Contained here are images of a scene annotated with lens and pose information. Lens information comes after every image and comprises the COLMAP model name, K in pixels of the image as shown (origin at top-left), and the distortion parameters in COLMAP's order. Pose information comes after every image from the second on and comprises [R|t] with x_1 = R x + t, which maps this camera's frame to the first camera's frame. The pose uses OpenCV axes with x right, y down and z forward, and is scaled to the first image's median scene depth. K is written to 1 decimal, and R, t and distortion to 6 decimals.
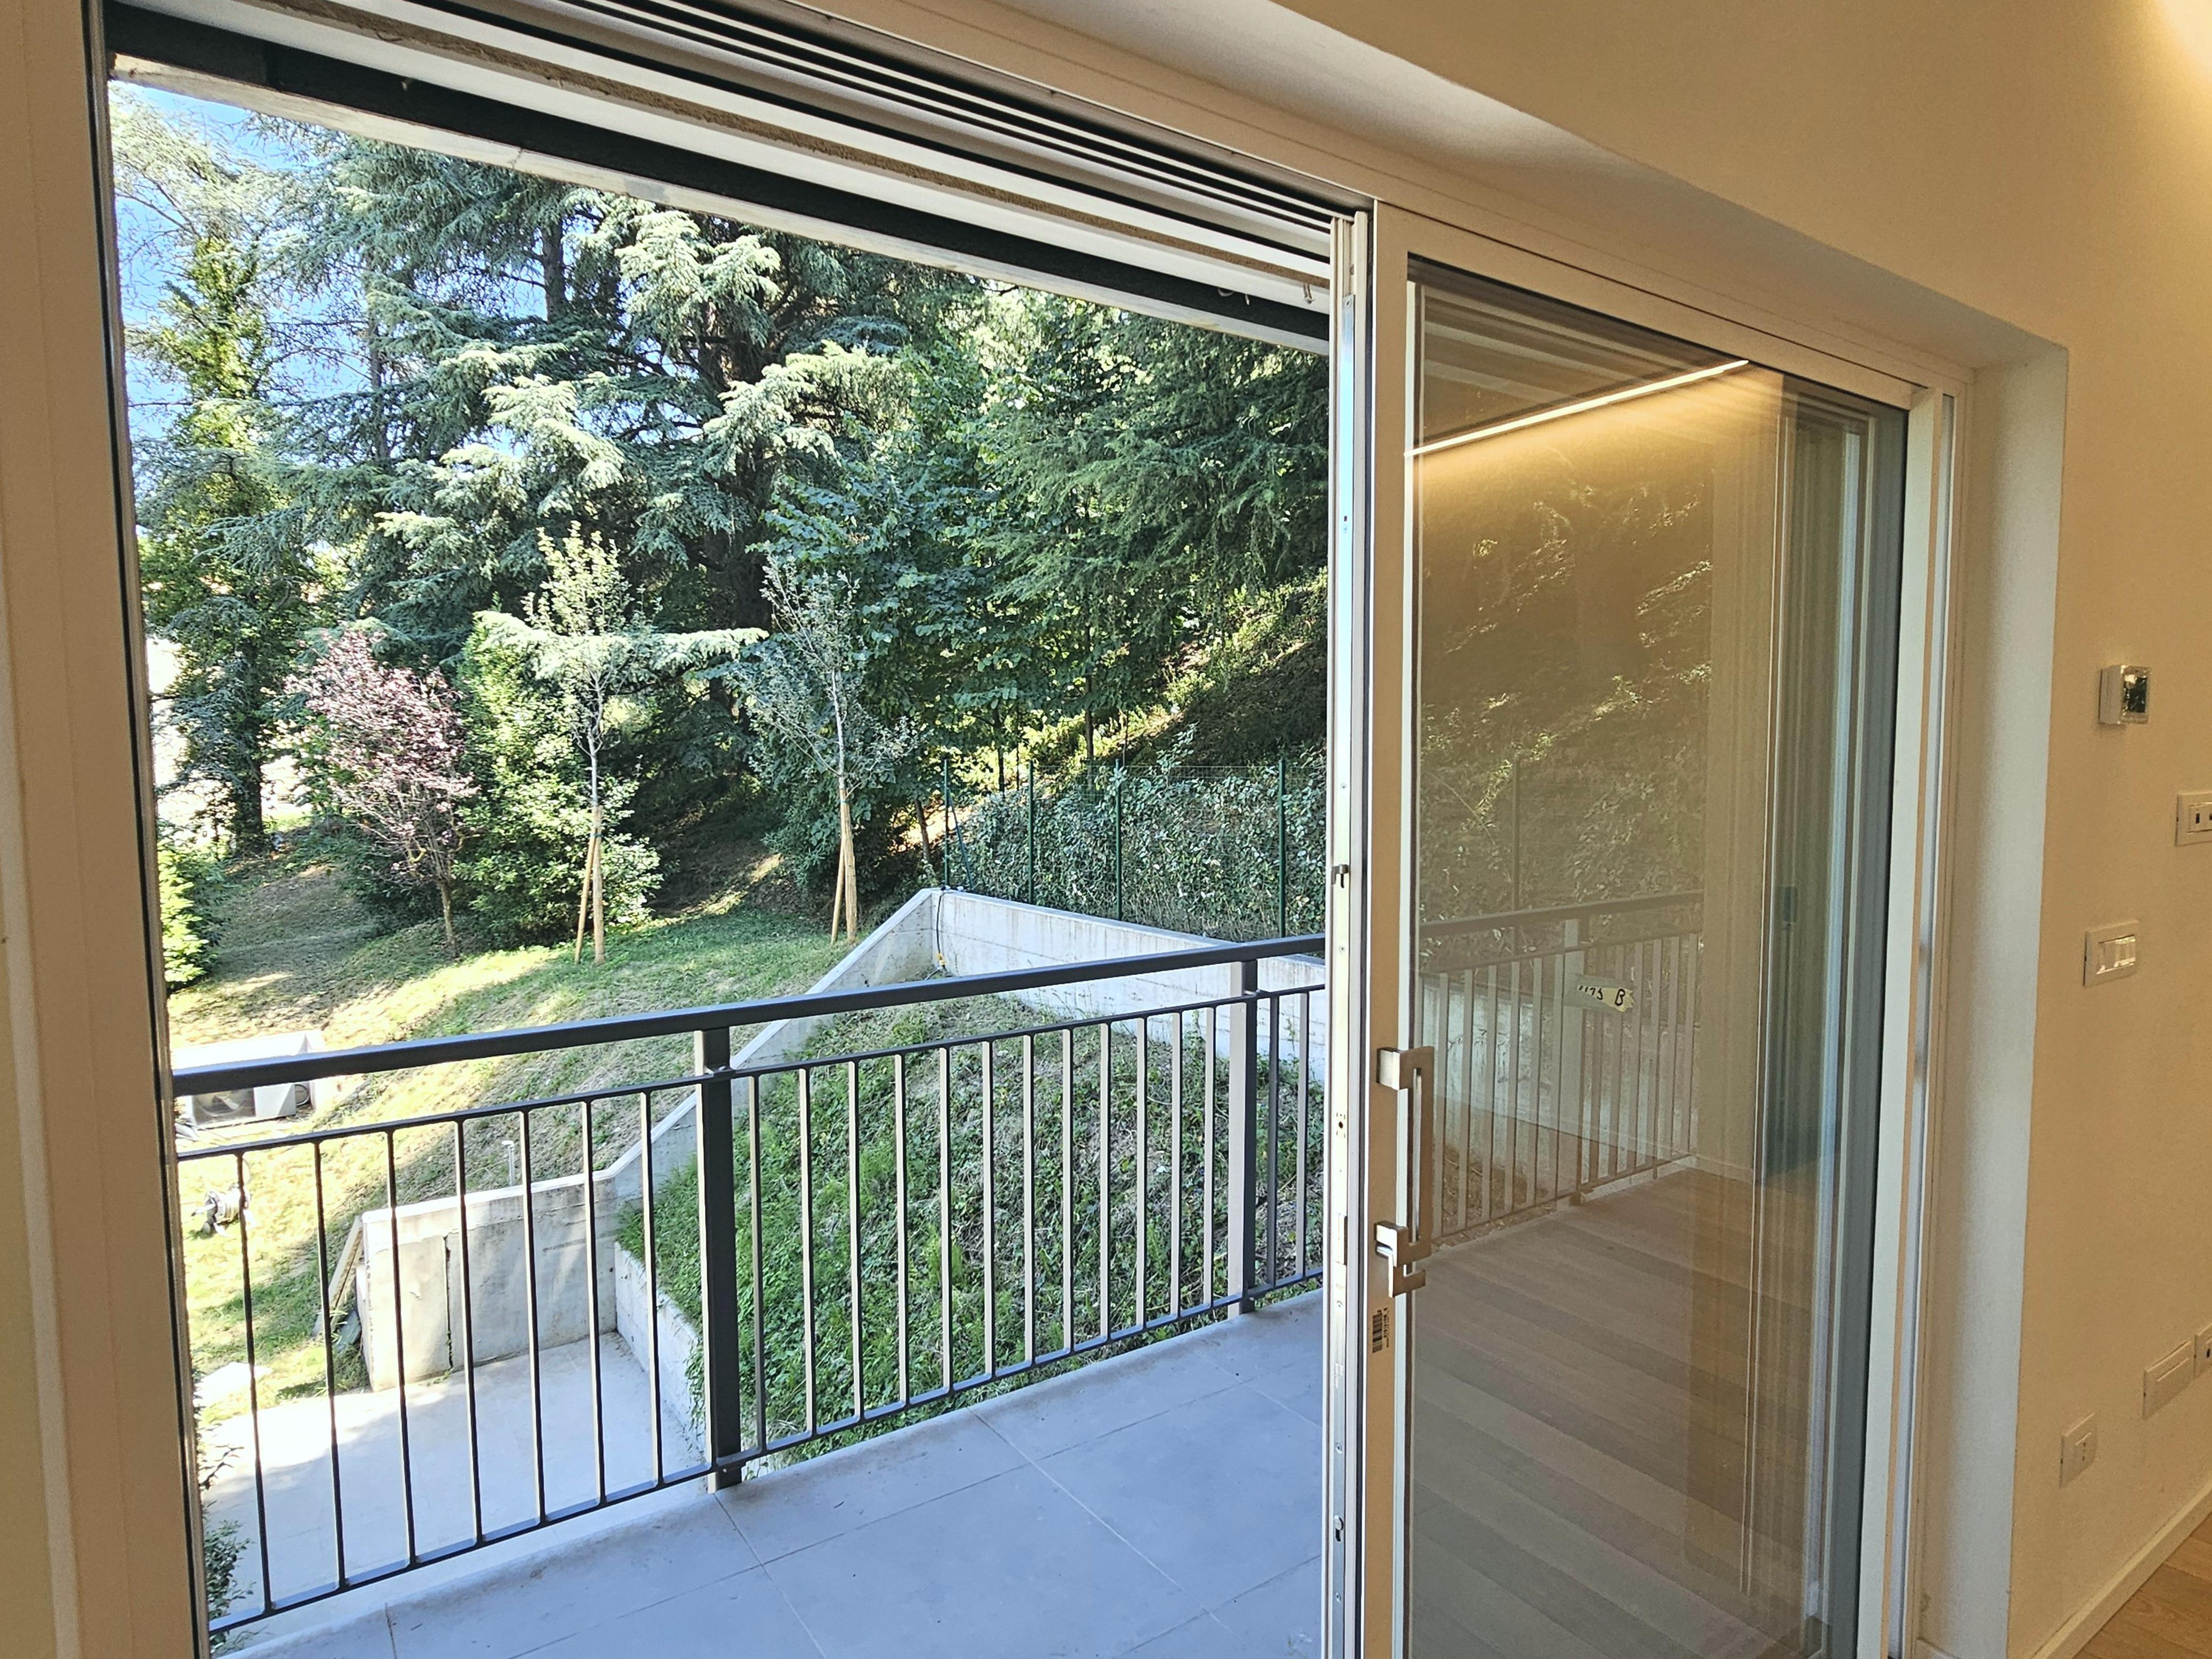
lens RADIAL K [[1271.3, 0, 1106.5], [0, 1271.3, 842.6], [0, 0, 1]] dist [-0.004694, 0.000817]
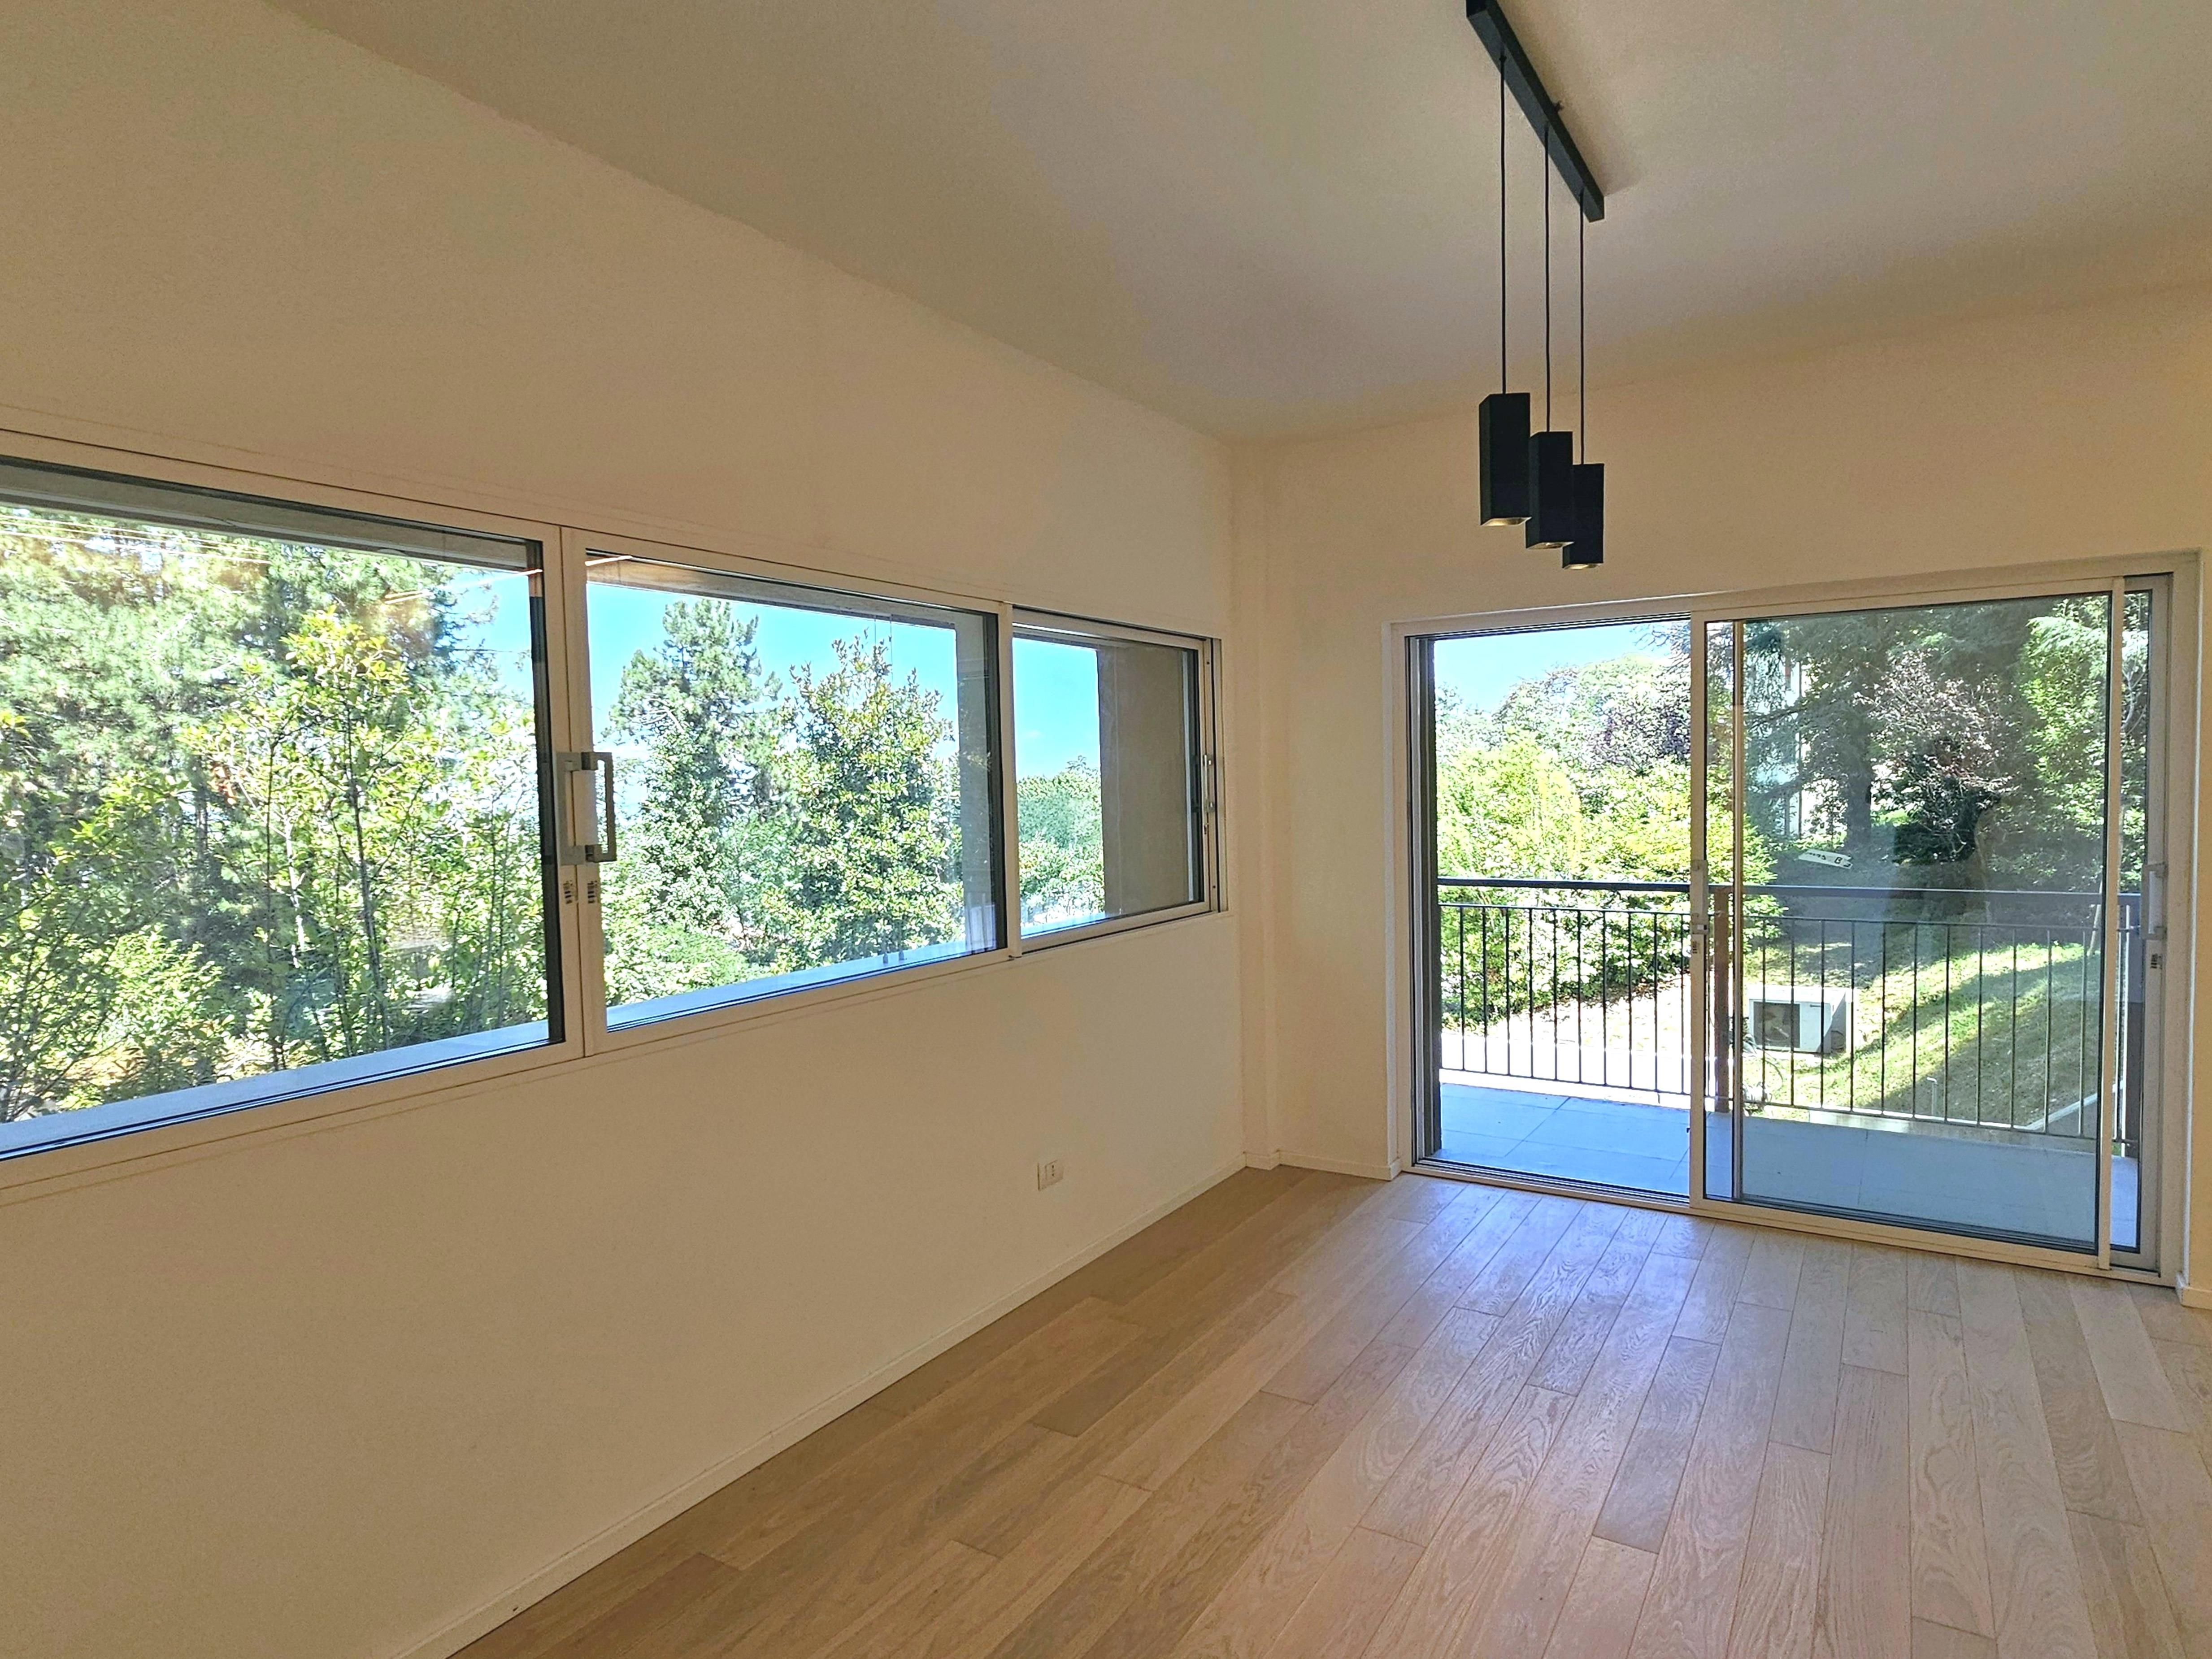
lens RADIAL K [[1271.3, 0, 1095.9], [0, 1271.3, 845.0], [0, 0, 1]] dist [-0.004694, 0.000817]
pose [[0.389342, 0.046219, -0.919933, 0.175164], [-0.043862, 0.998538, 0.031605, 0.005720], [0.920048, 0.028045, 0.390800, -0.115383]]
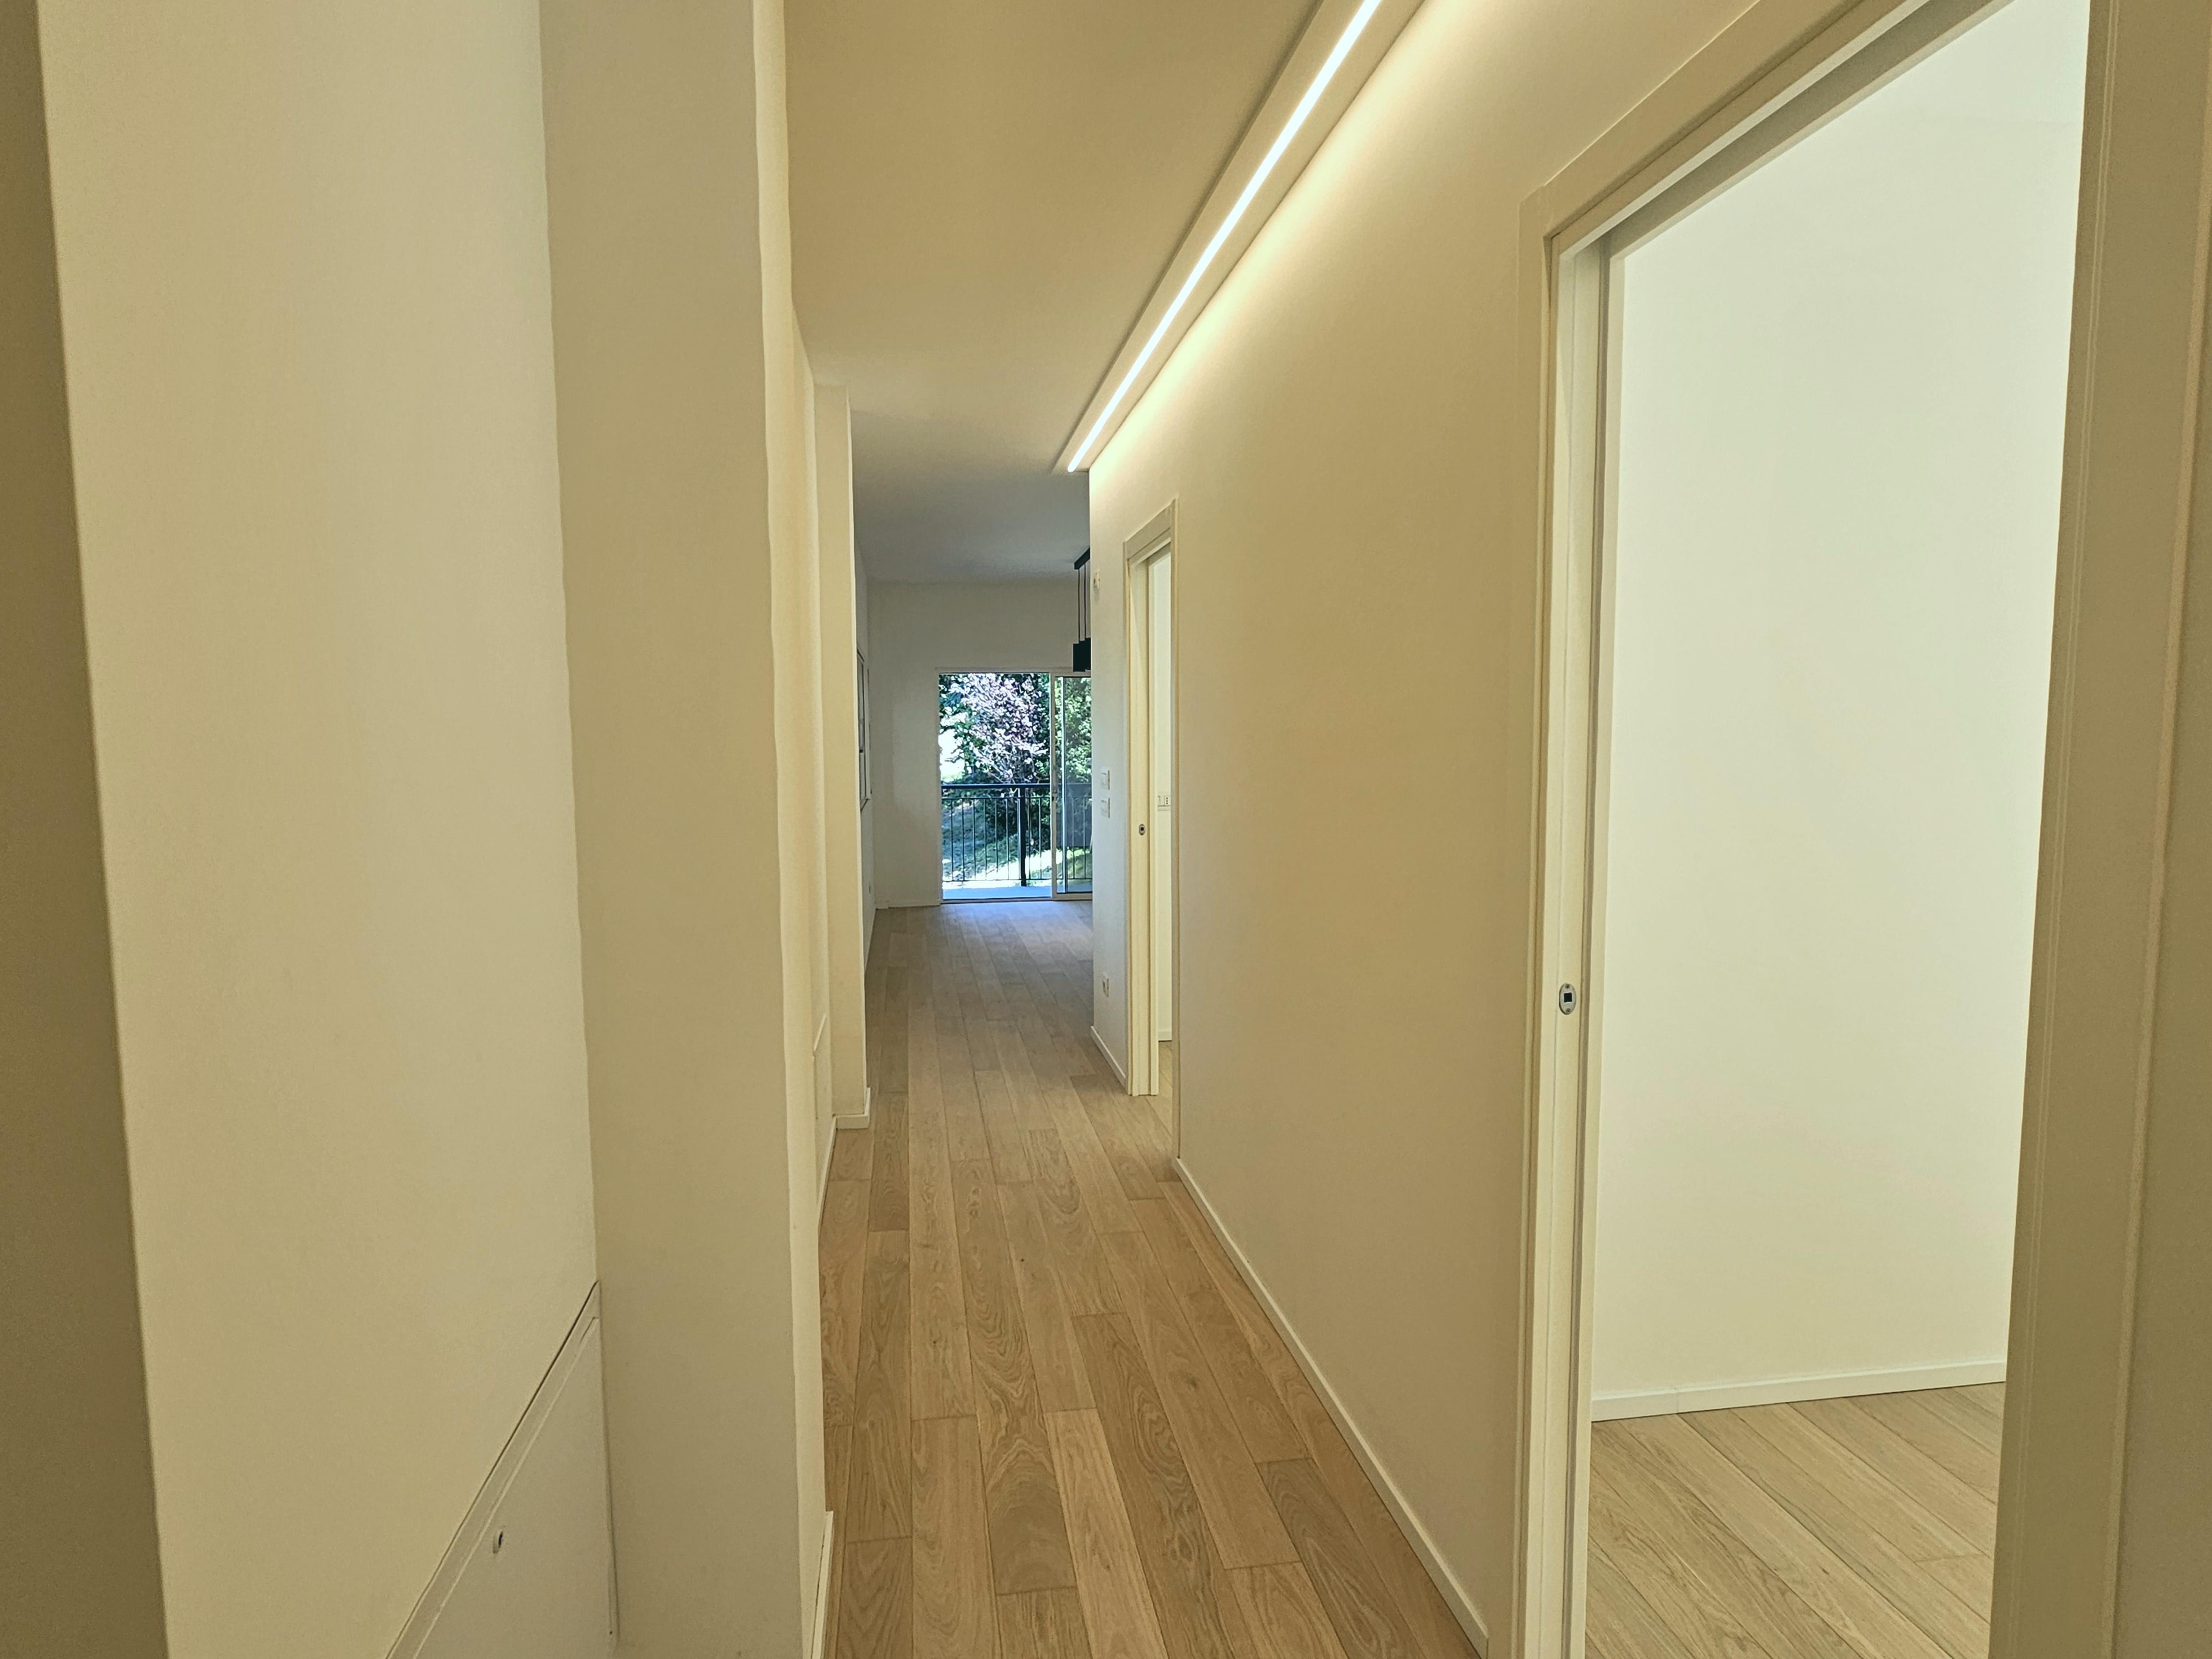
lens RADIAL K [[1271.4, 0, 1093.7], [0, 1271.4, 825.1], [0, 0, 1]] dist [-0.004694, 0.000817]
pose [[0.895499, 0.036448, -0.443569, 0.296263], [-0.034018, 0.999331, 0.013438, 0.030206], [0.443762, 0.003055, 0.896139, -0.456075]]
